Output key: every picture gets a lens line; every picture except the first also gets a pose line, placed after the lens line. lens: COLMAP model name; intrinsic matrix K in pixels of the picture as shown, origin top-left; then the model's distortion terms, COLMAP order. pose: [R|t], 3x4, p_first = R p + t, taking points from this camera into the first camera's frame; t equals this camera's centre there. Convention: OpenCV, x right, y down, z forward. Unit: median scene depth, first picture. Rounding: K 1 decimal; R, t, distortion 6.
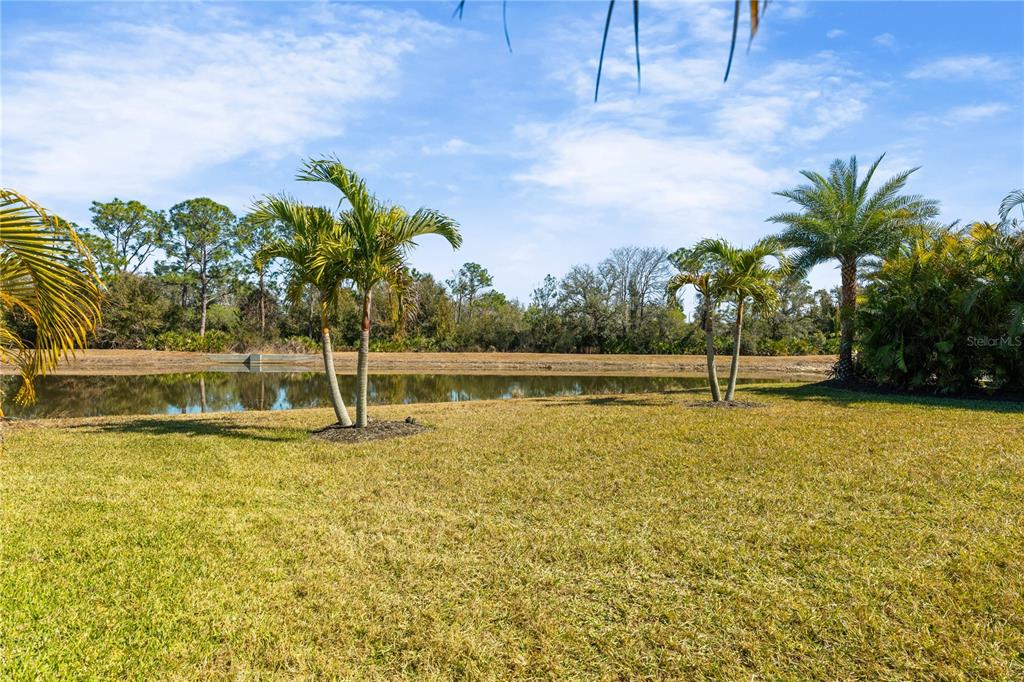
lens RADIAL K [[567.2, 0, 512.0], [0, 567.2, 341.0], [0, 0, 1]] dist [-0.003419, -0.001033]
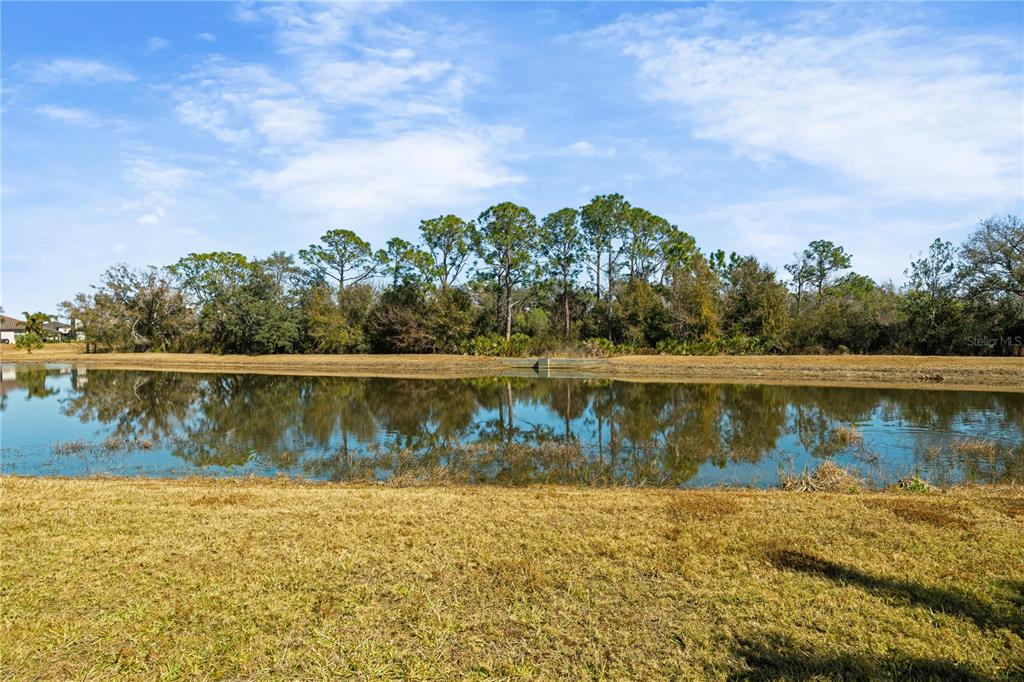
lens RADIAL K [[567.2, 0, 512.0], [0, 567.2, 341.0], [0, 0, 1]] dist [-0.003419, -0.001033]
pose [[0.827081, -0.019354, -0.561749, 0.022772], [0.017705, 0.999808, -0.008379, 0.001398], [0.561803, -0.003016, 0.827265, 0.166868]]
